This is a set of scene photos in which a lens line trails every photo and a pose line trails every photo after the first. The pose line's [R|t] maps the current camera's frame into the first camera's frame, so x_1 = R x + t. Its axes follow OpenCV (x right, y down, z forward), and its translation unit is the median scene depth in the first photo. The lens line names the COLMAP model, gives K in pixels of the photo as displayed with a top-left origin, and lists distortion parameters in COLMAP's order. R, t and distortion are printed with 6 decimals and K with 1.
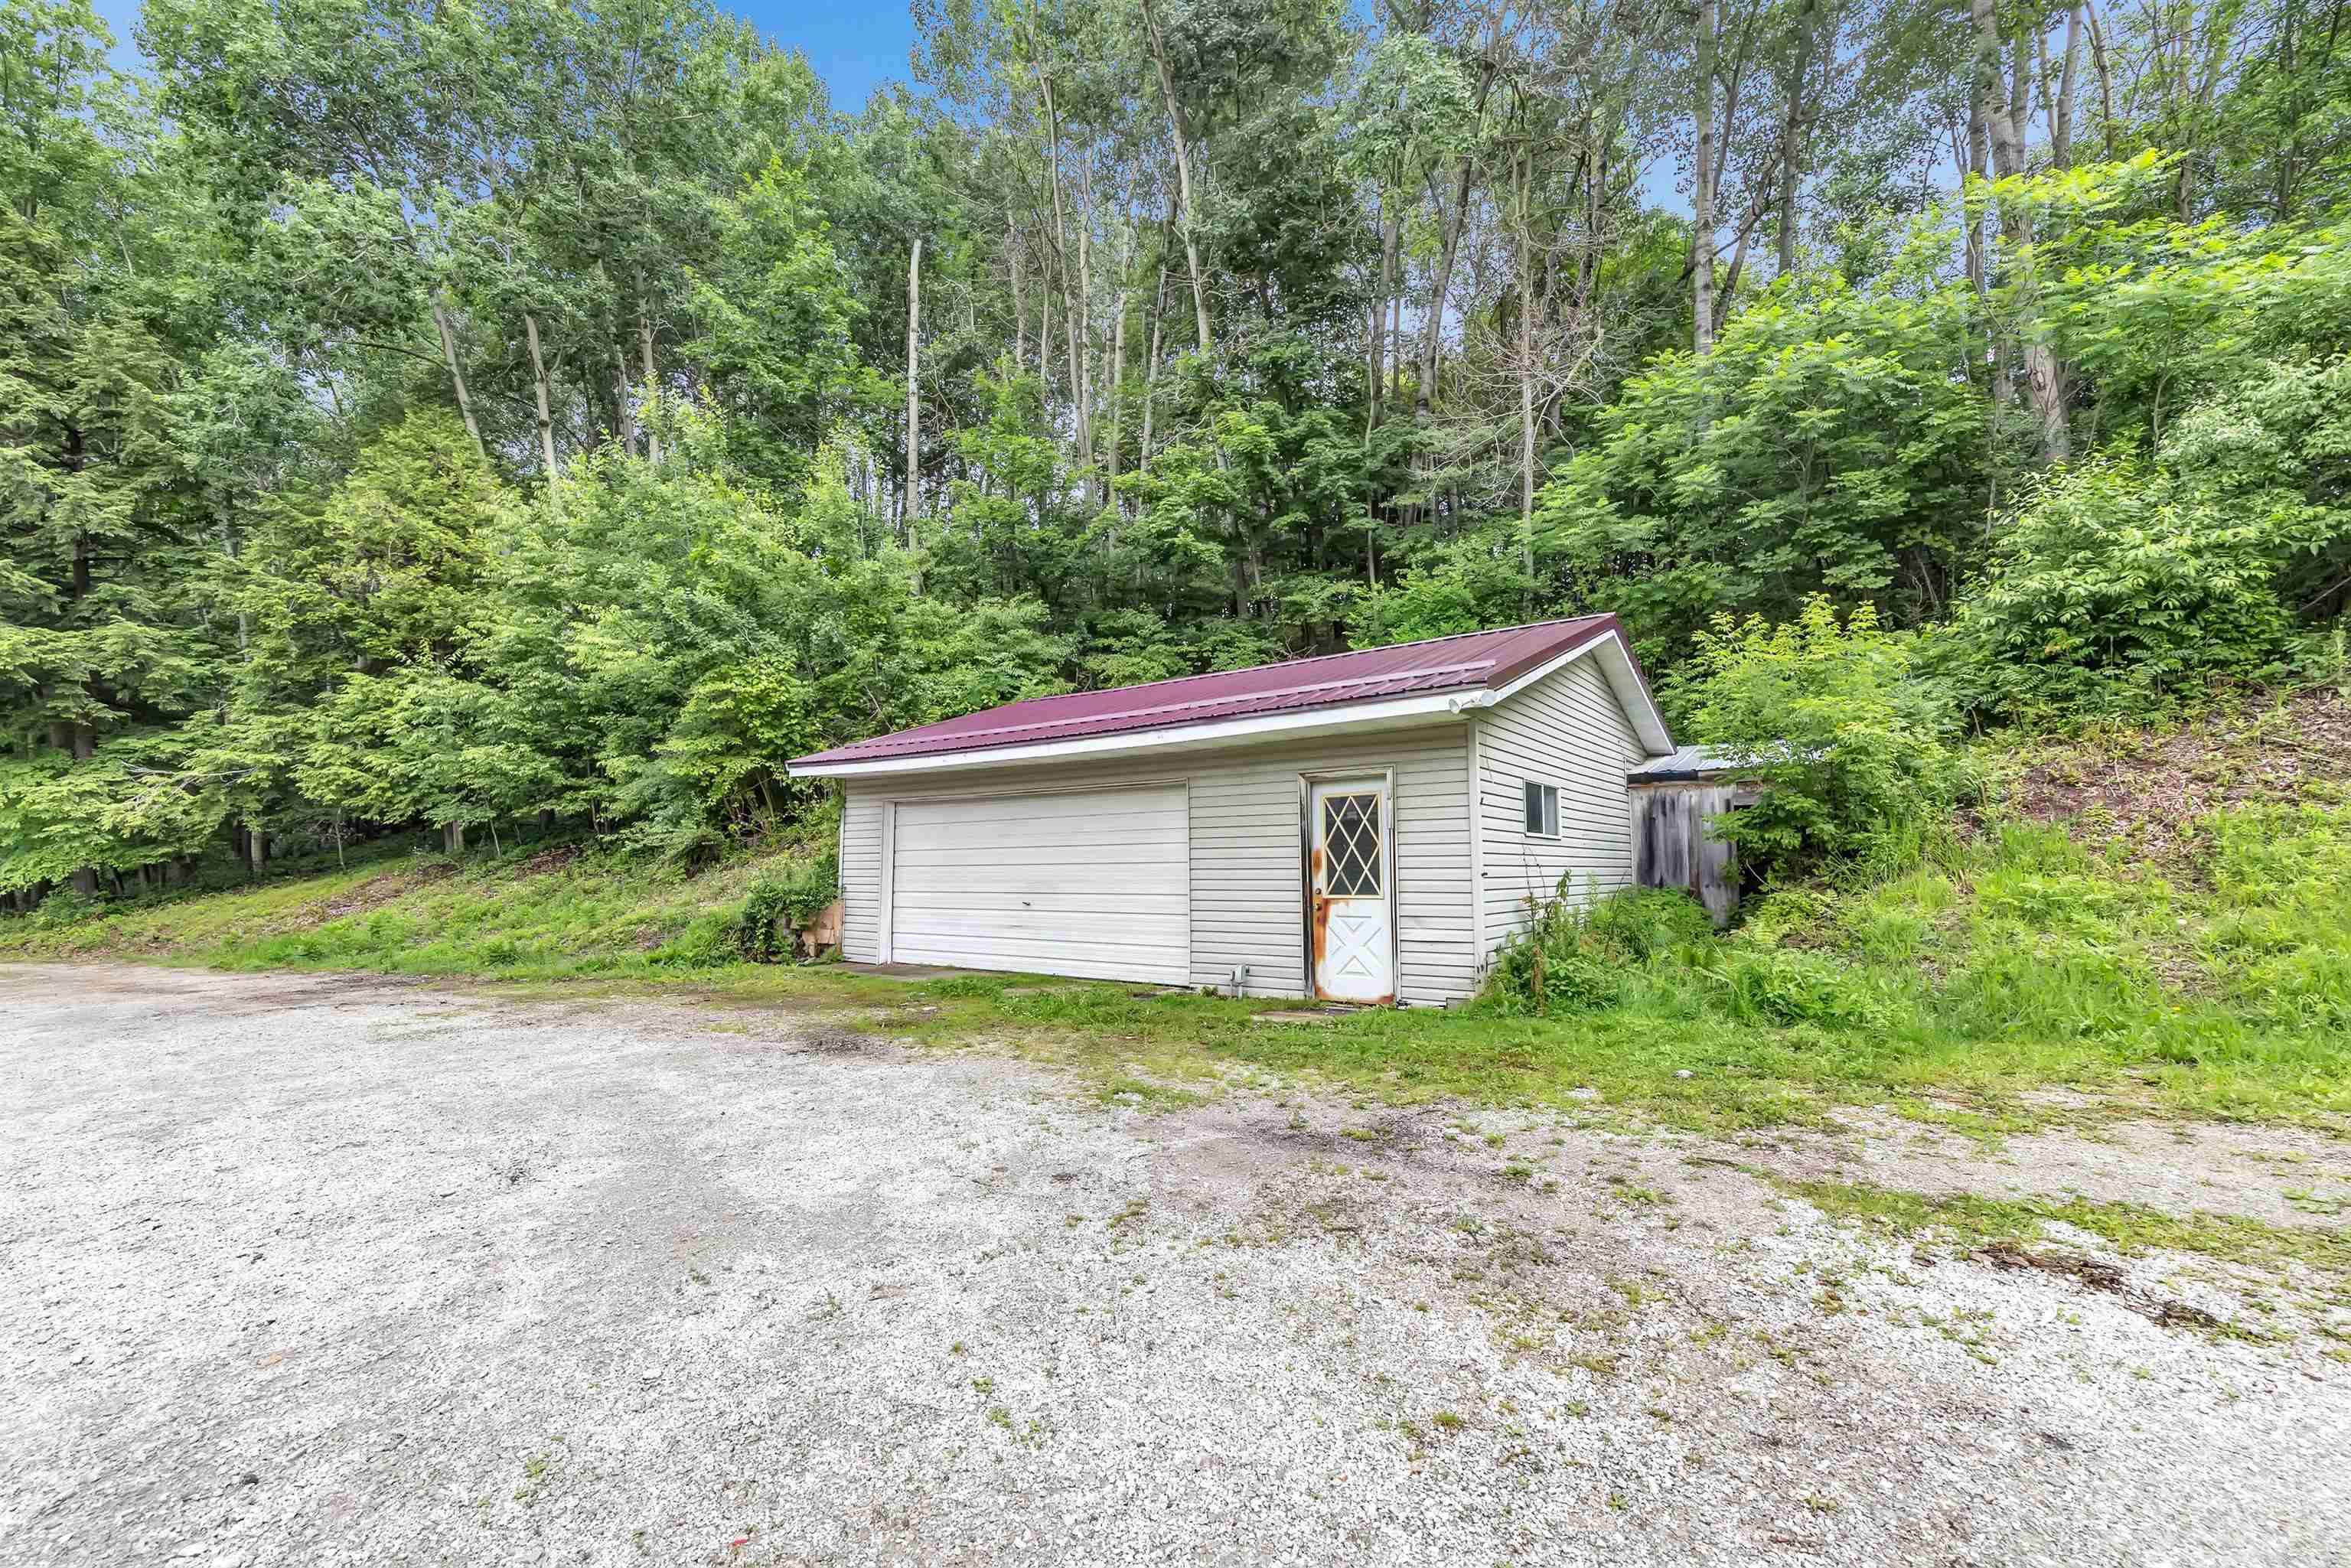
lens RADIAL K [[927.9, 0, 1175.5], [0, 927.9, 784.0], [0, 0, 1]] dist [-0.000308, 0.000035]
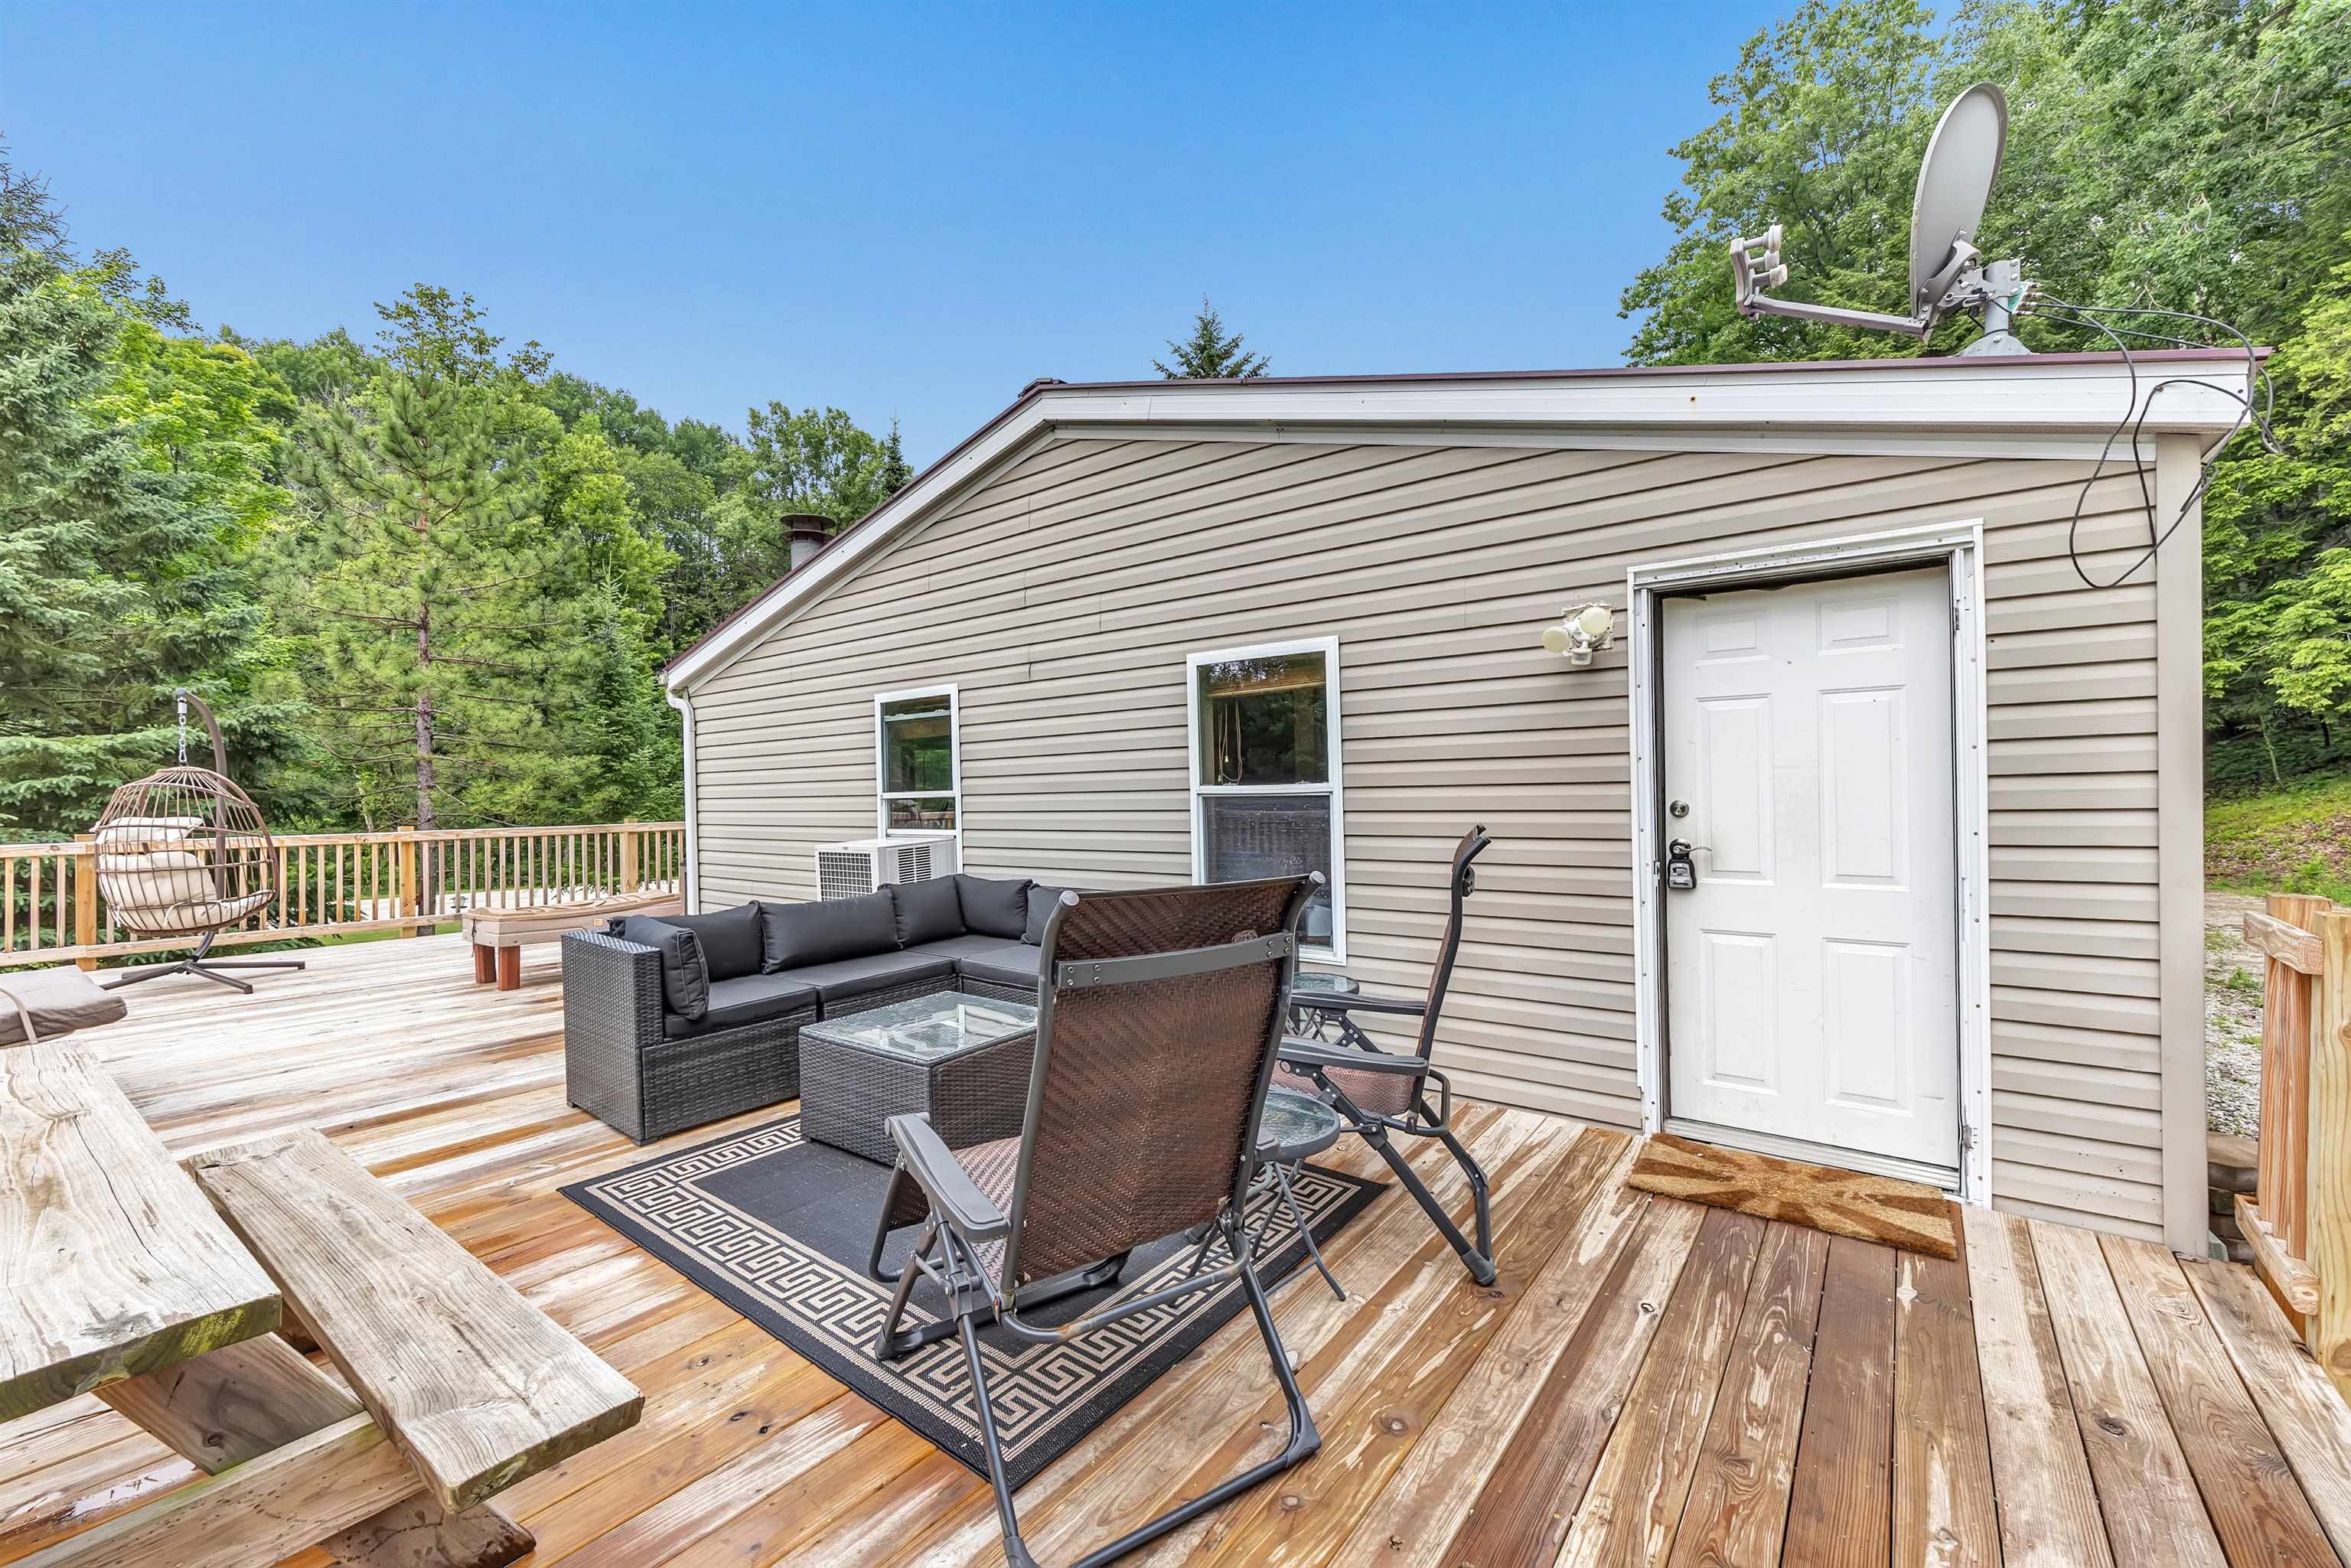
lens RADIAL K [[951.1, 0, 1178.7], [0, 951.1, 776.0], [0, 0, 1]] dist [0.014959, 0.000263]
pose [[0.220596, -0.004831, -0.975353, -0.940793], [0.102397, 0.994576, 0.018234, -0.137769], [0.969975, -0.103896, 0.219894, -0.657282]]
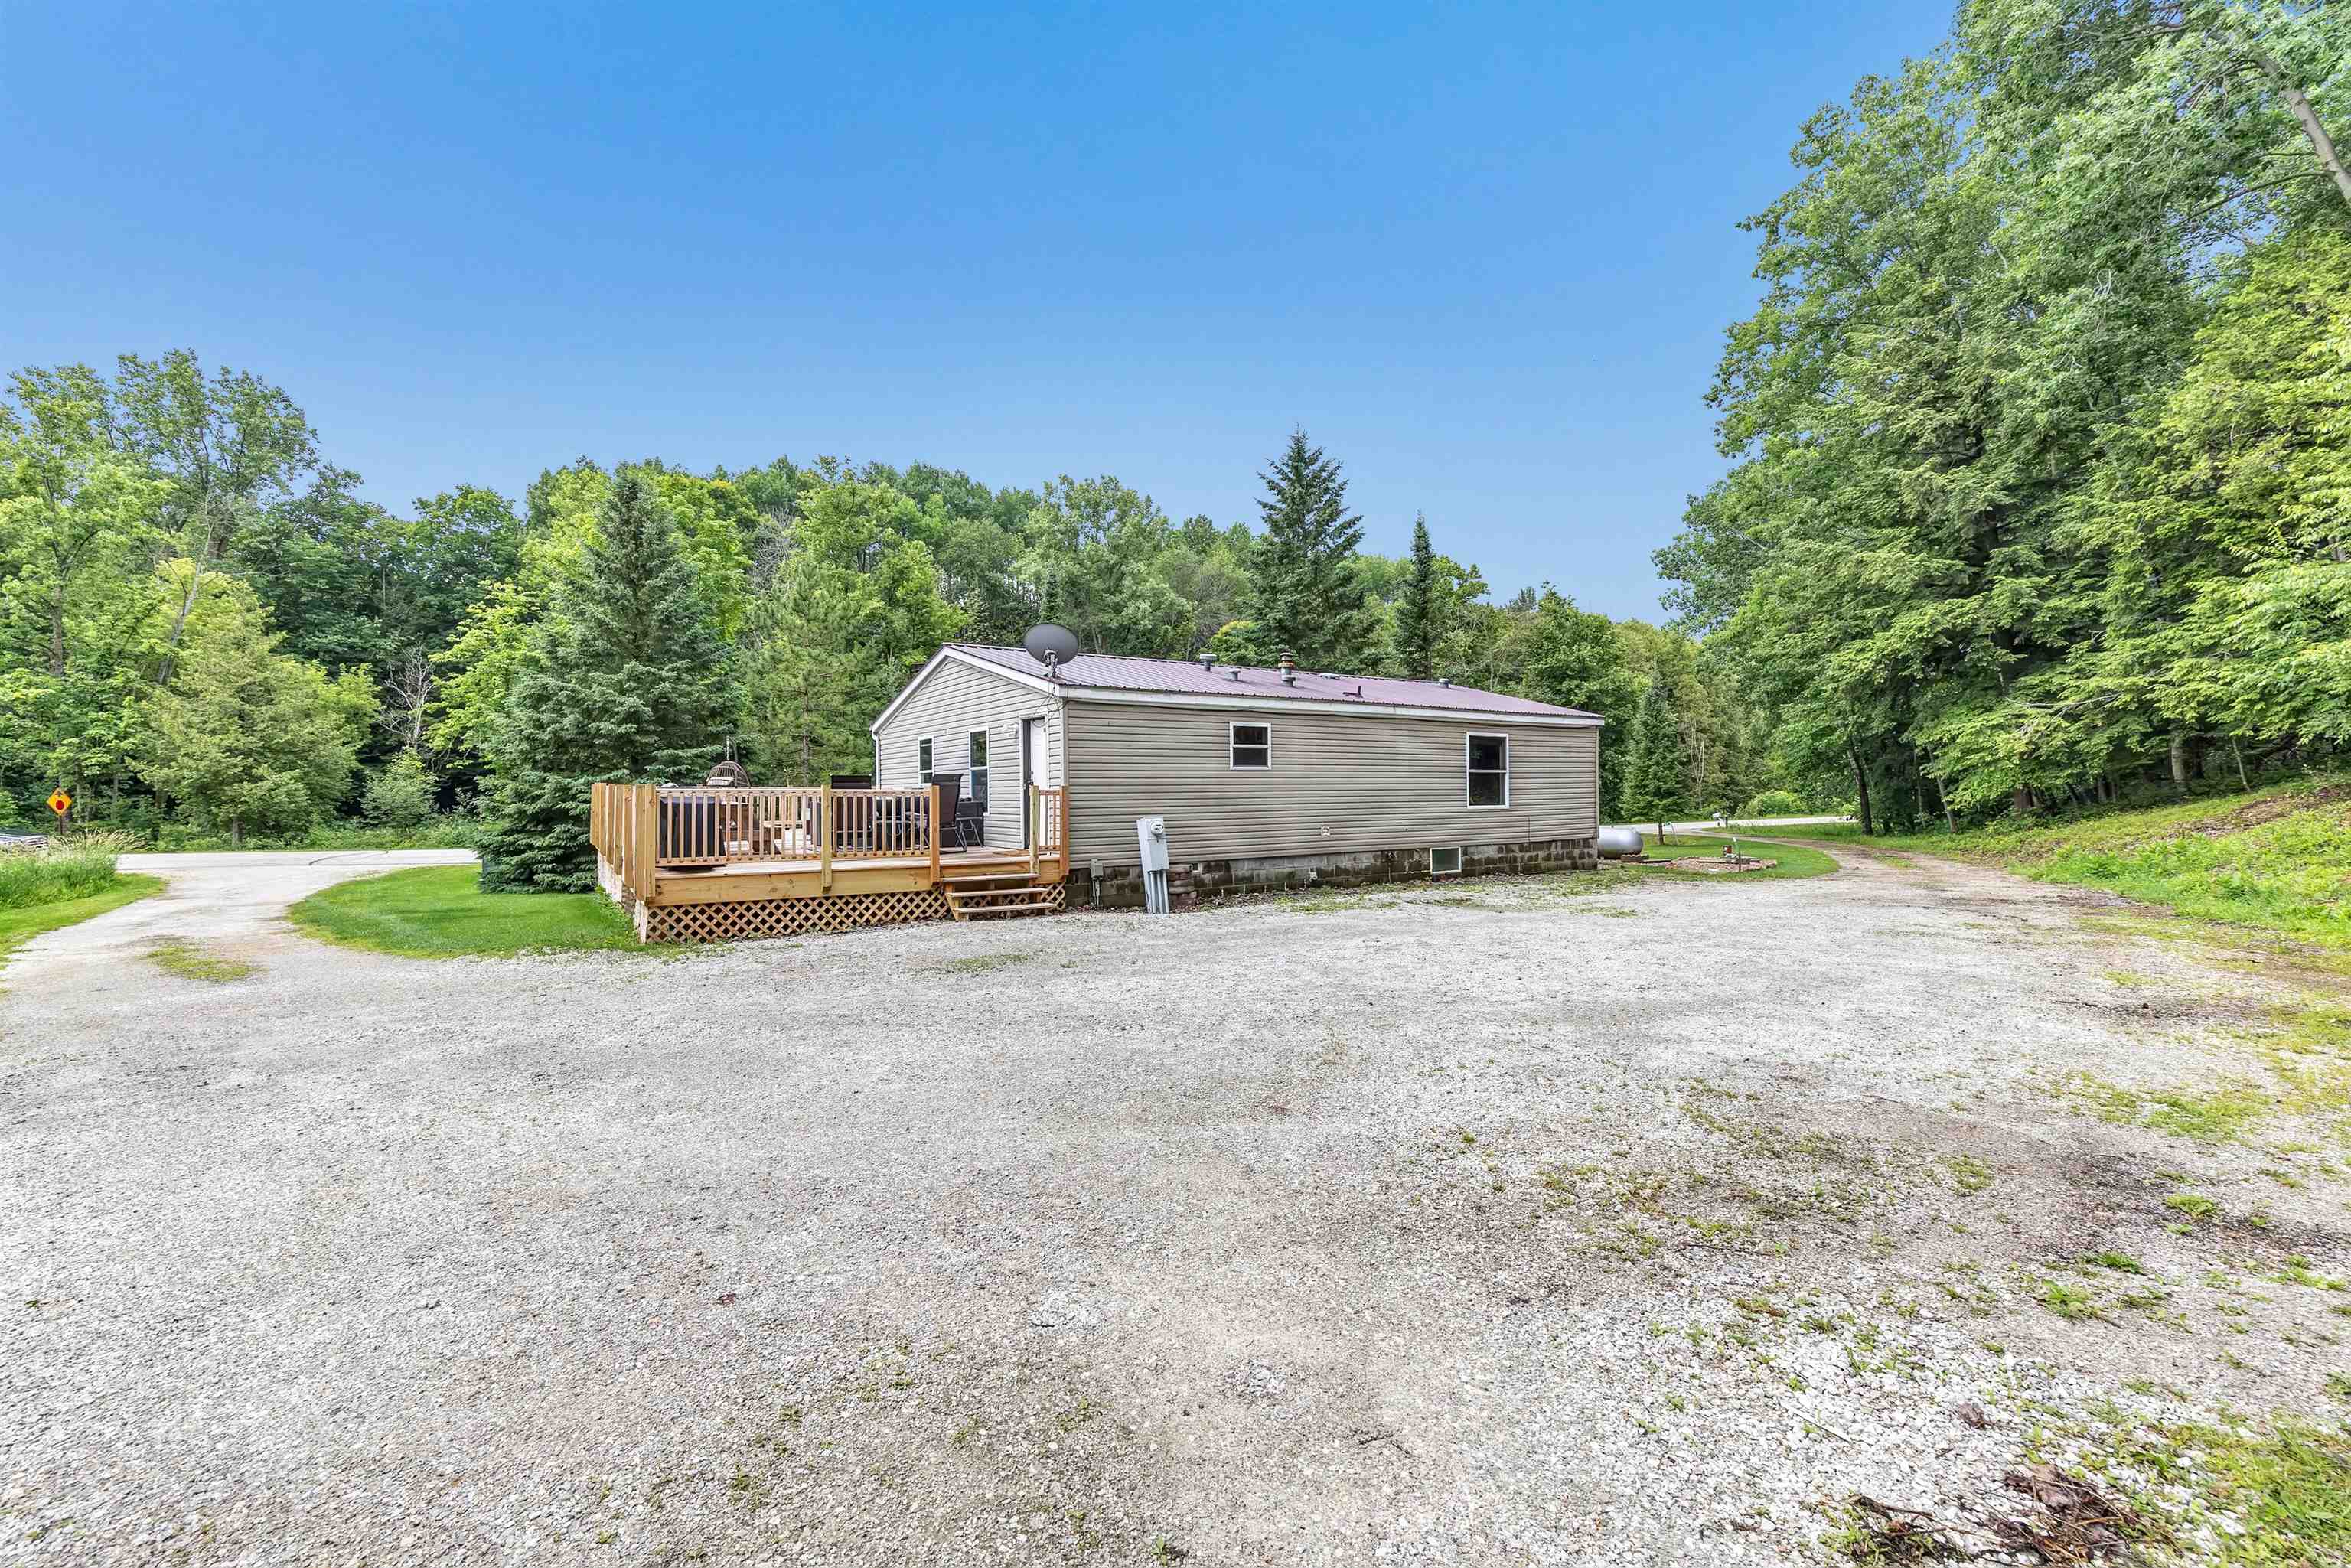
lens RADIAL K [[951.1, 0, 1178.7], [0, 951.1, 776.0], [0, 0, 1]] dist [0.014959, 0.000263]
pose [[-0.097497, -0.009325, -0.995192, 0.592830], [0.093442, 0.995453, -0.018482, -0.007277], [0.990839, -0.094795, -0.096182, 0.187842]]
